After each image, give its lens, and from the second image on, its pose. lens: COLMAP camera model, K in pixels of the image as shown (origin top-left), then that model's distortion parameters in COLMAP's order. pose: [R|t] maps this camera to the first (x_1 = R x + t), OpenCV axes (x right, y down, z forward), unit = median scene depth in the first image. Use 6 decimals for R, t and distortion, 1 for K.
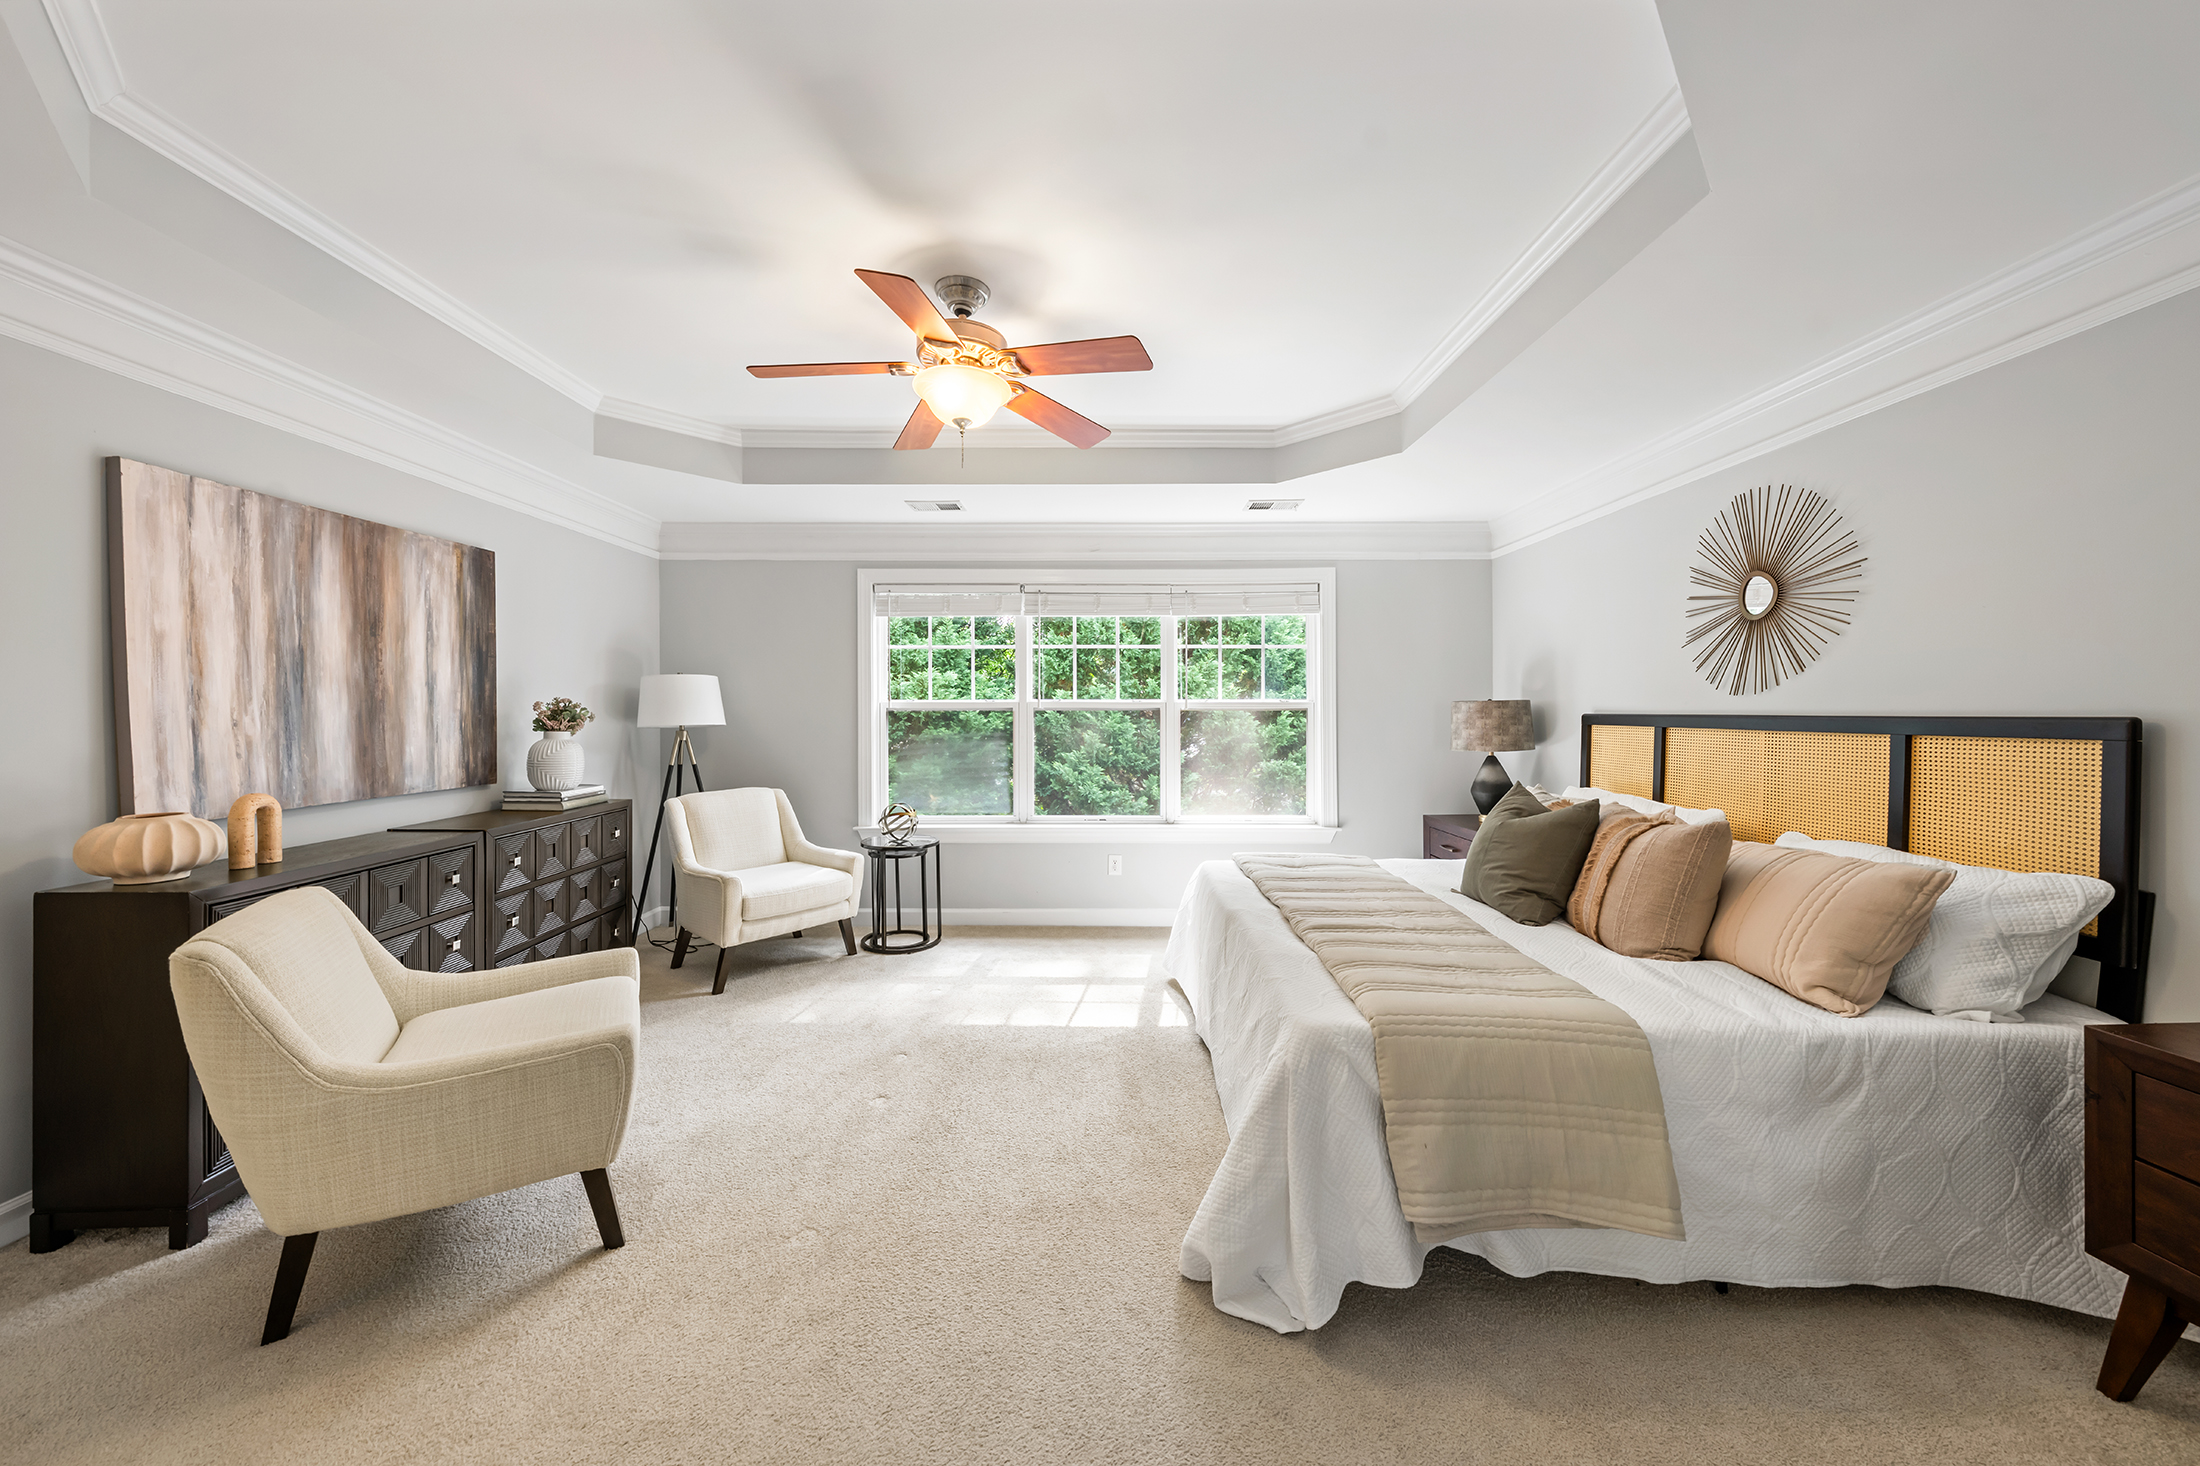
lens RADIAL K [[759.9, 0, 1091.7], [0, 759.9, 716.6], [0, 0, 1]] dist [-0.007290, 0.000031]
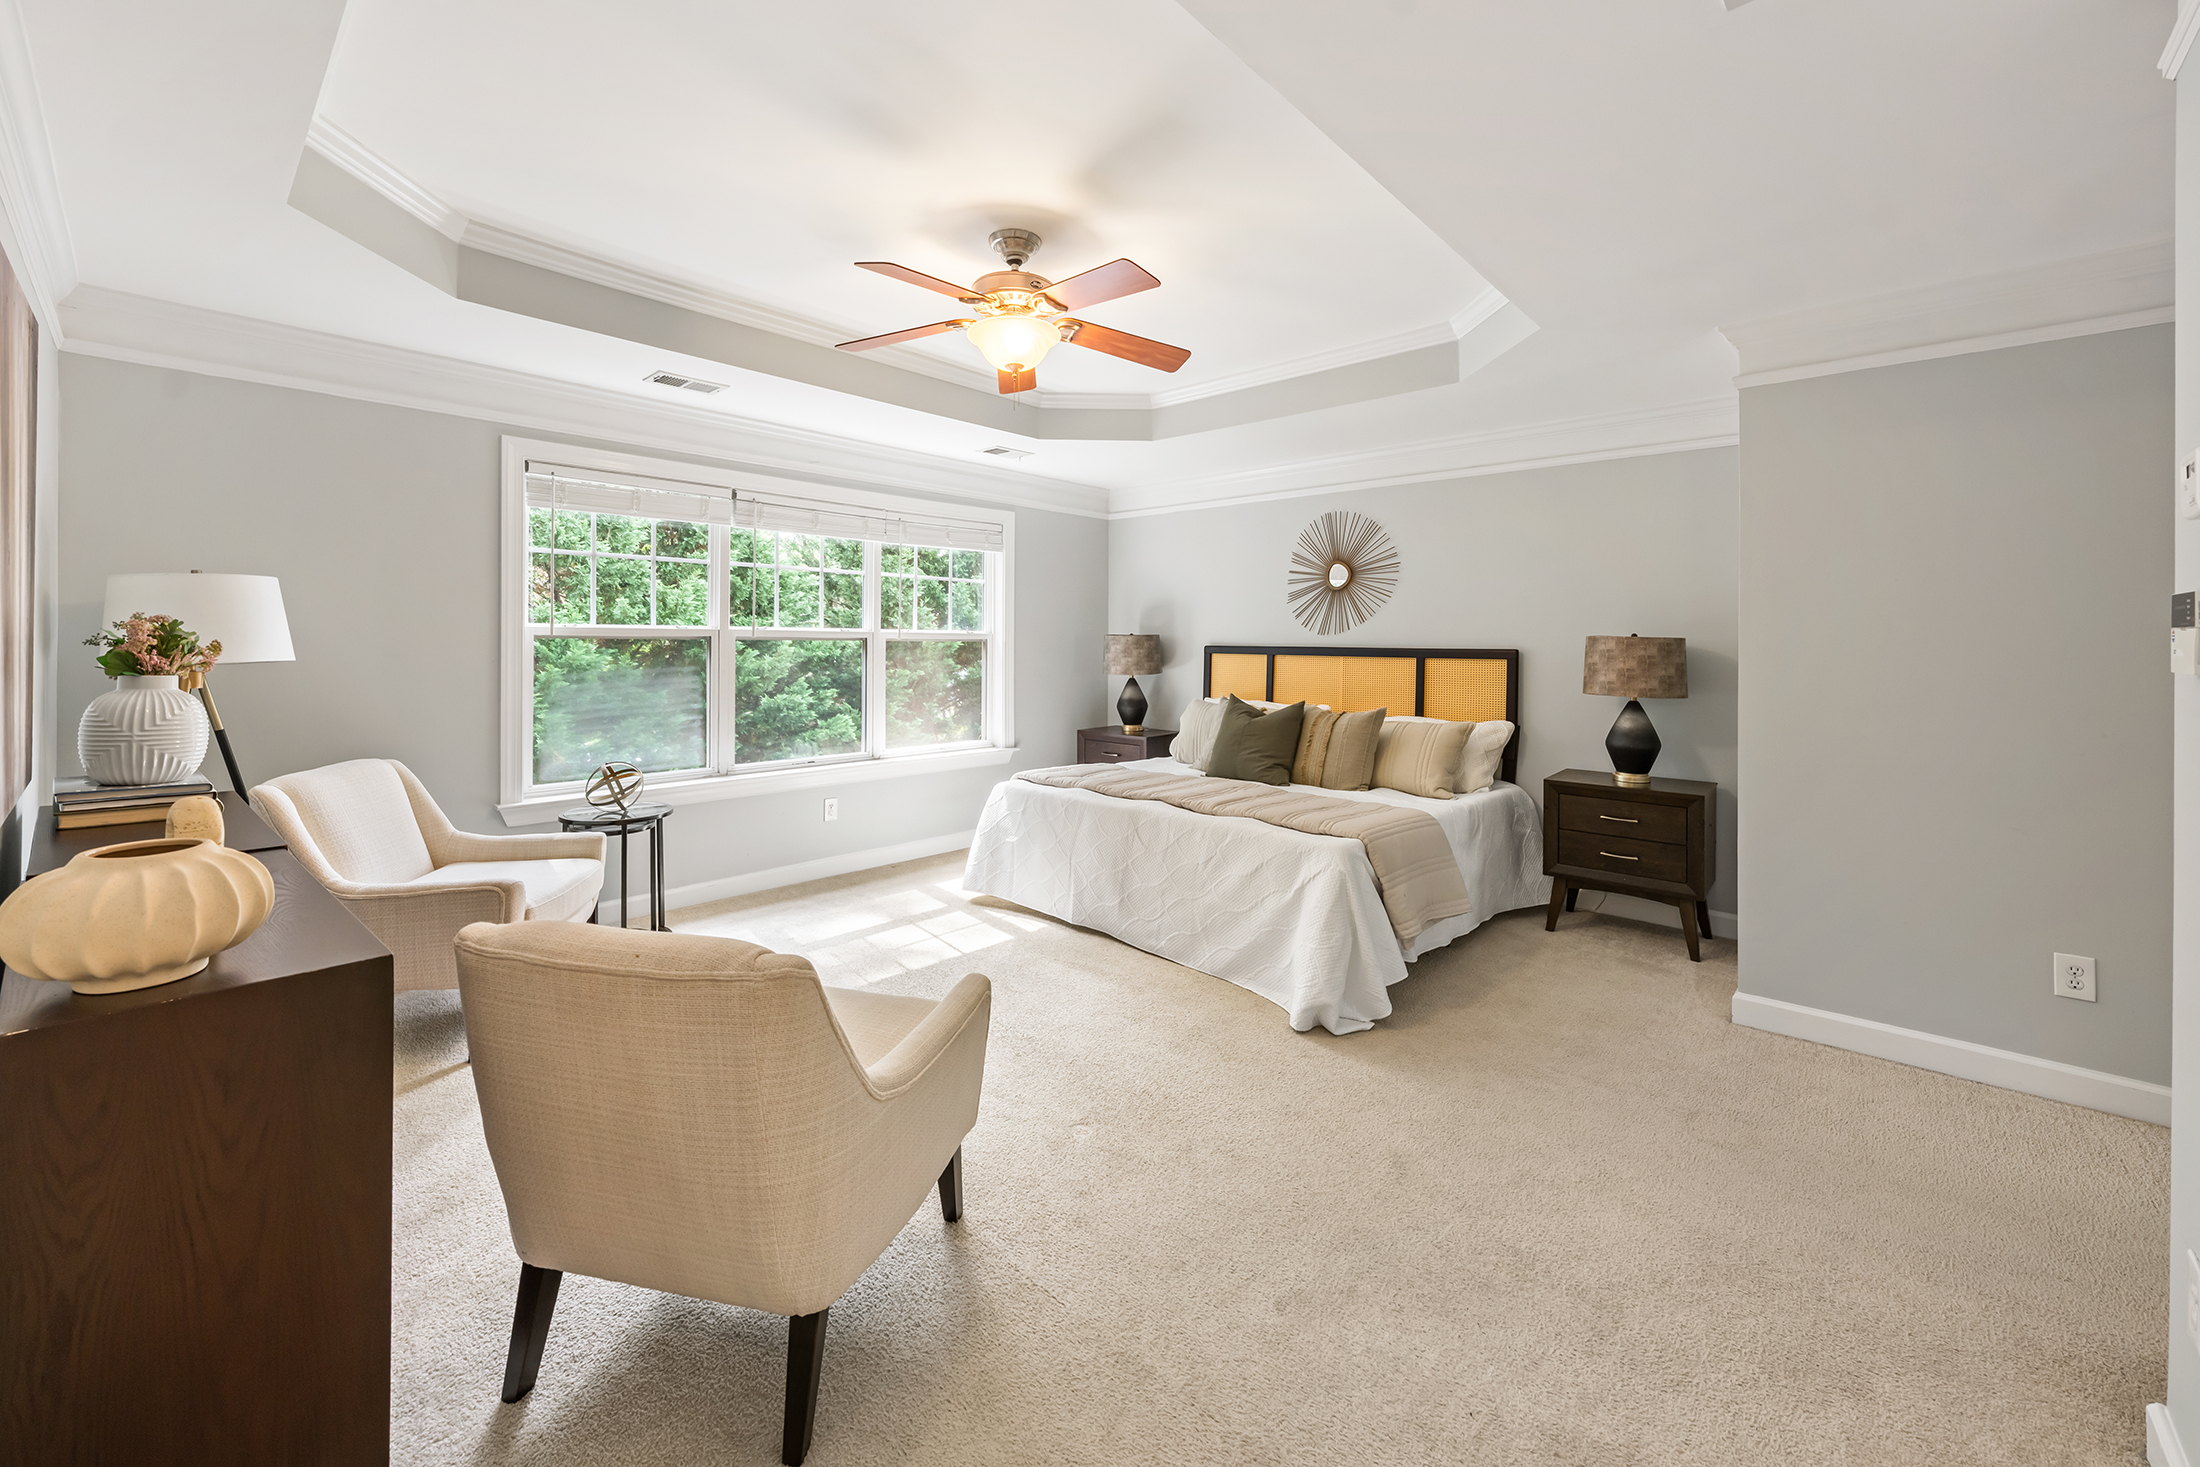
lens RADIAL K [[868.7, 0, 1093.9], [0, 868.7, 641.0], [0, 0, 1]] dist [-0.002017, -0.000106]
pose [[0.674938, 0.005550, 0.737854, -0.654252], [-0.002479, 0.999983, -0.005253, -0.003154], [-0.737870, 0.001717, 0.674940, 0.075467]]
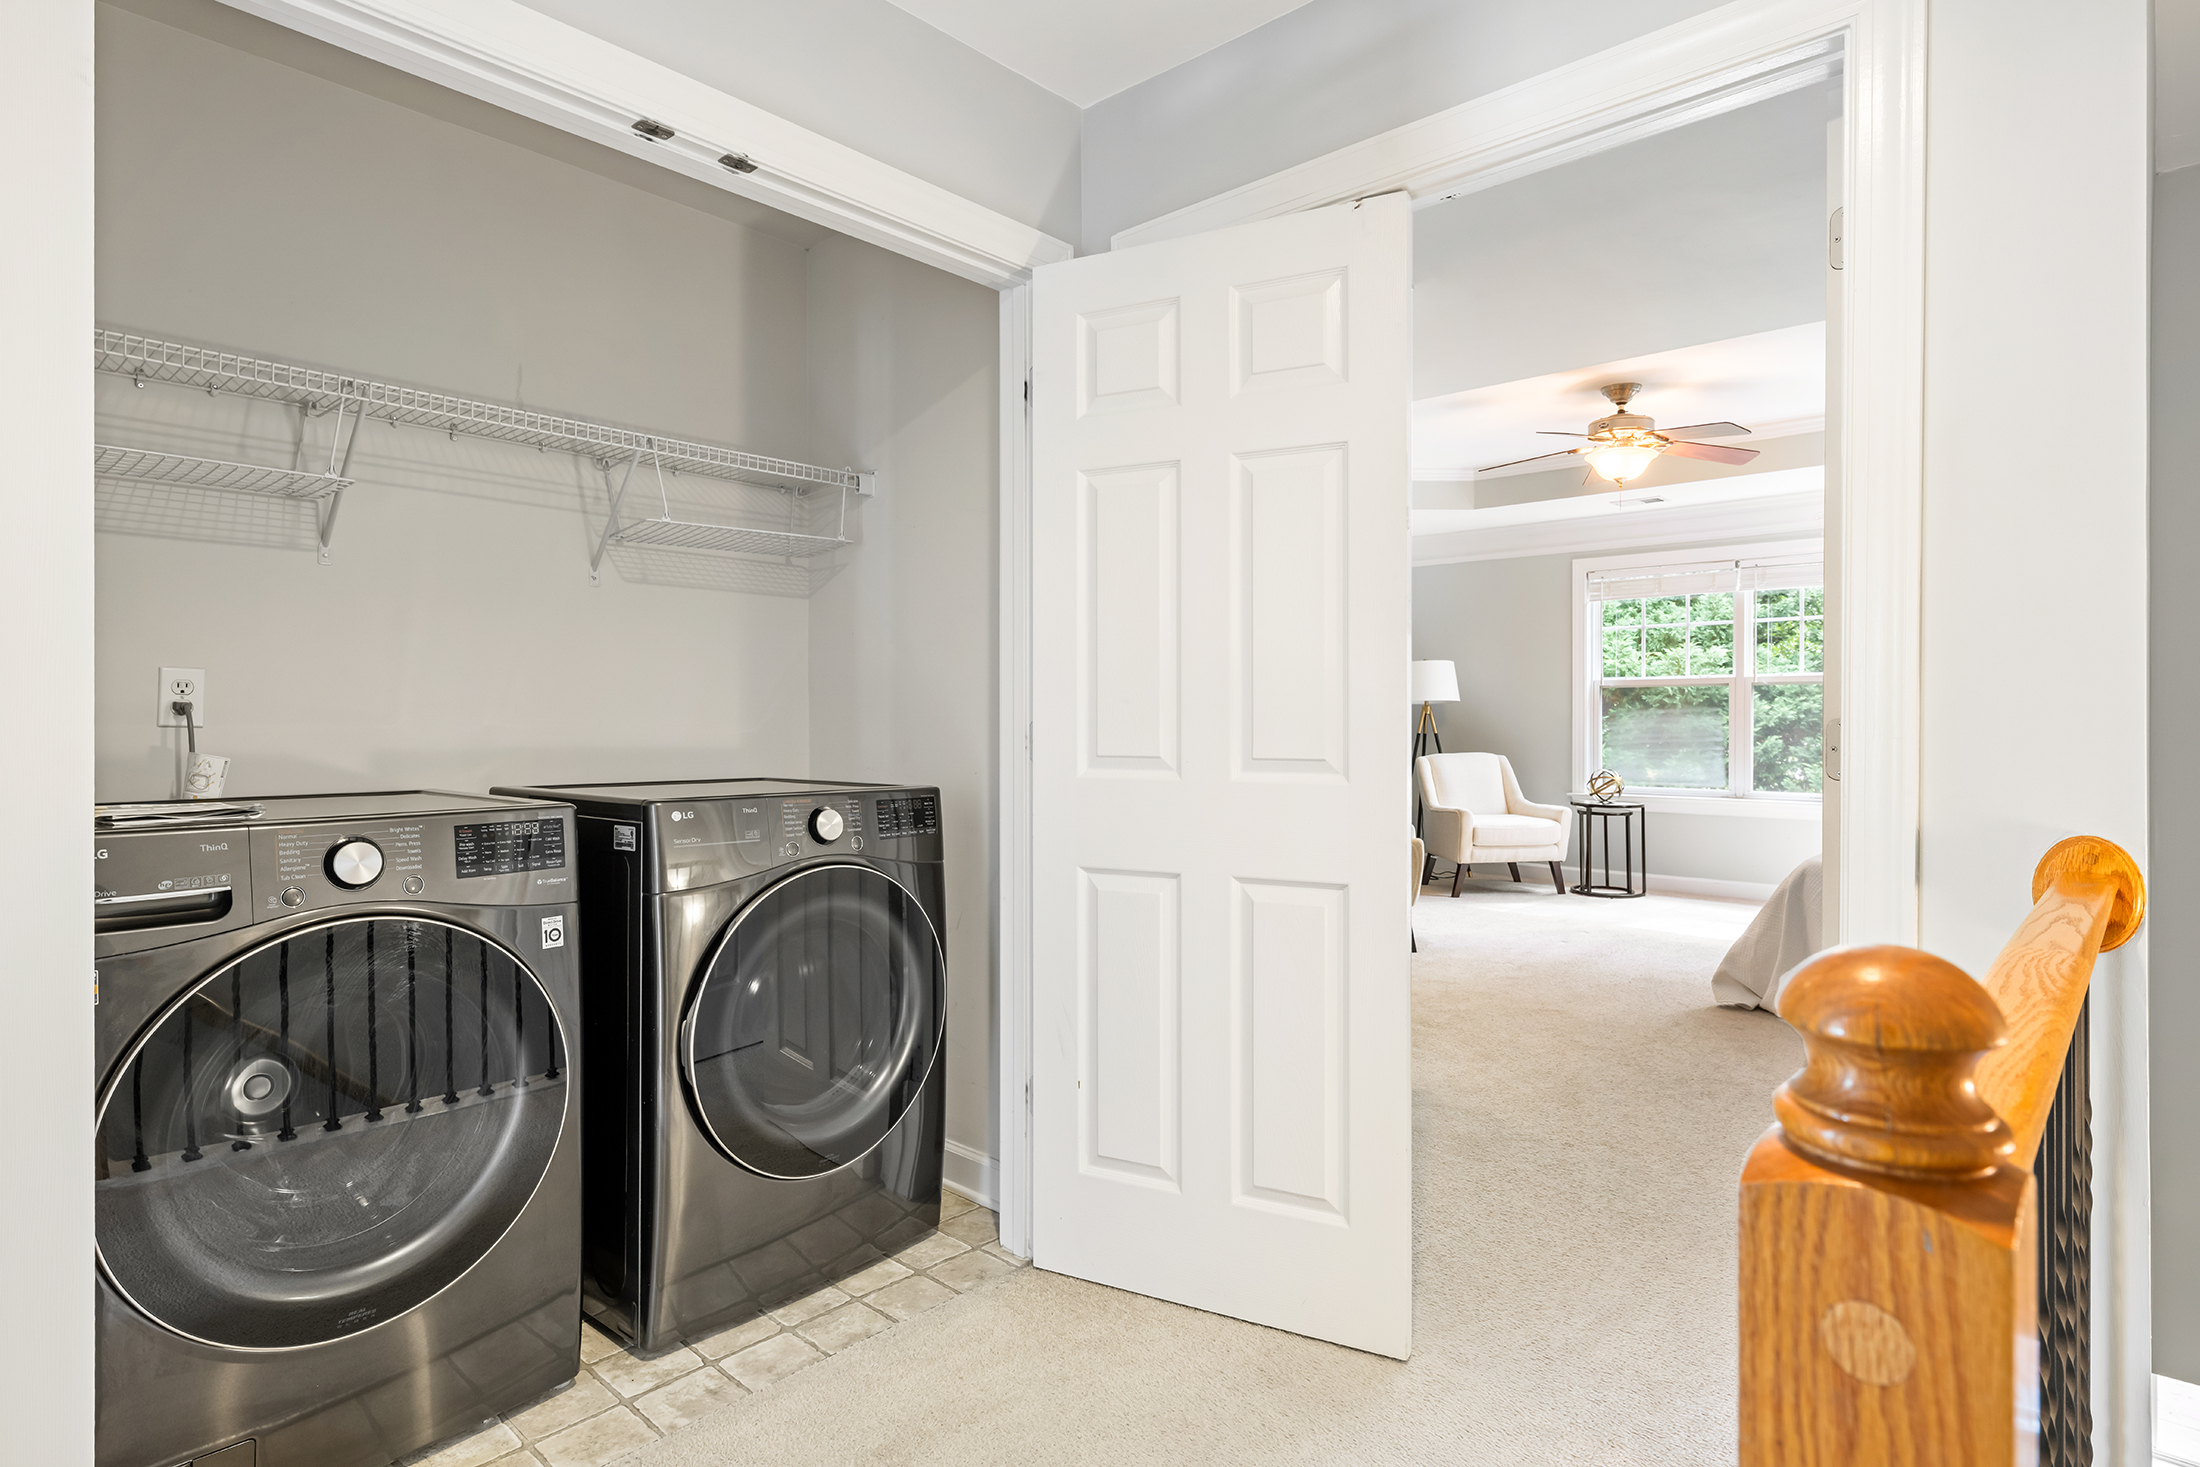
lens RADIAL K [[1206.0, 0, 1103.6], [0, 1206.0, 731.4], [0, 0, 1]] dist [0.003259, 0.000173]
pose [[0.749350, 0.008248, -0.662123, 0.433791], [-0.004060, 0.999961, 0.007862, 0.056894], [0.662162, -0.003203, 0.749354, -0.970277]]
